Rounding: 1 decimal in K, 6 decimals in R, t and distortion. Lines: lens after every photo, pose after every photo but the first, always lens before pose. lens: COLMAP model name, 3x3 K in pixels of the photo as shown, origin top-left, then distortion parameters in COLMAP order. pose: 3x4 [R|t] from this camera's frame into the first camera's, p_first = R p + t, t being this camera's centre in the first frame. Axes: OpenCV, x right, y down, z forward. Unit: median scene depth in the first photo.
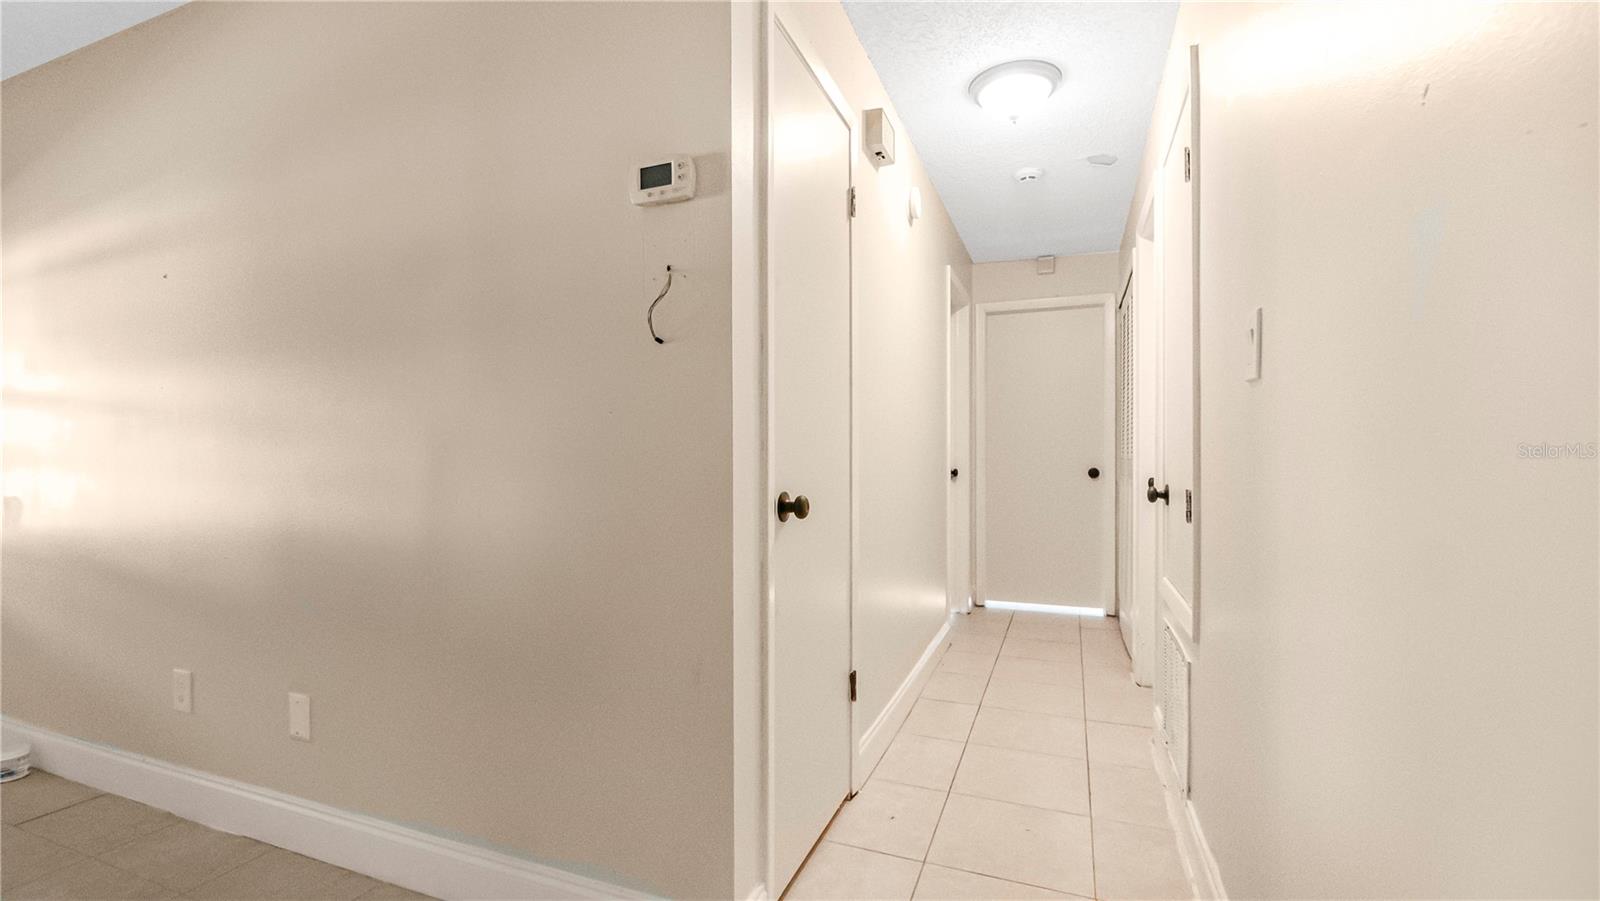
lens RADIAL K [[698.9, 0, 788.6], [0, 698.9, 449.7], [0, 0, 1]] dist [-0.007174, 0.000565]
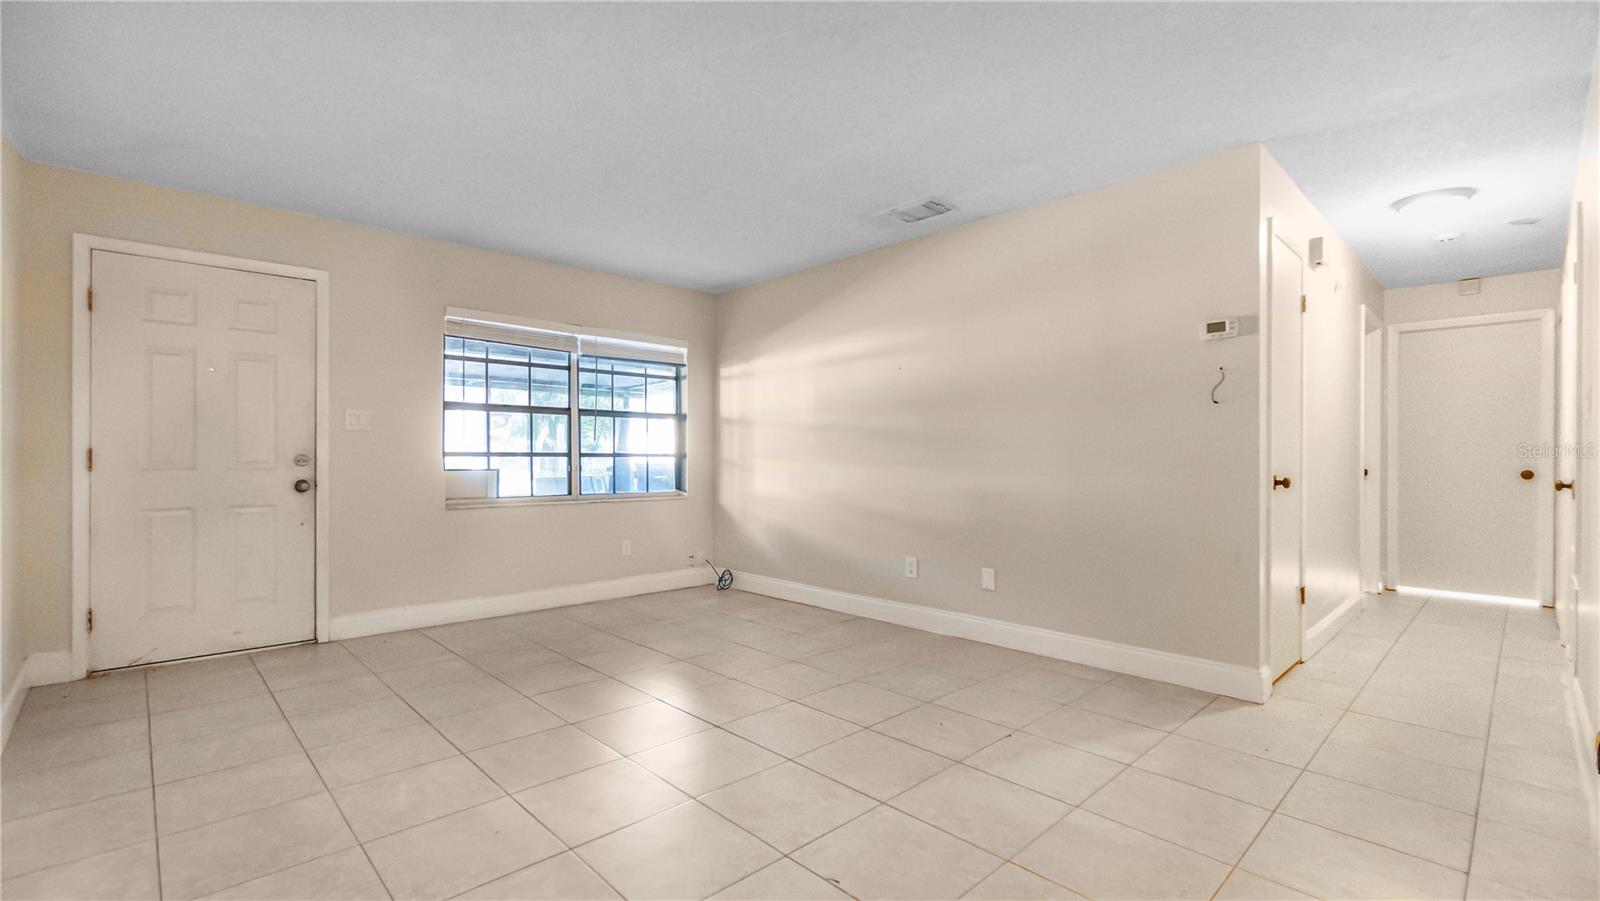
lens RADIAL K [[698.9, 0, 768.4], [0, 698.9, 455.6], [0, 0, 1]] dist [-0.007174, 0.000565]
pose [[0.900223, 0.003296, -0.435417, -0.306584], [-0.000896, 0.999983, 0.005716, -0.002323], [0.435428, -0.004755, 0.900211, -0.959097]]
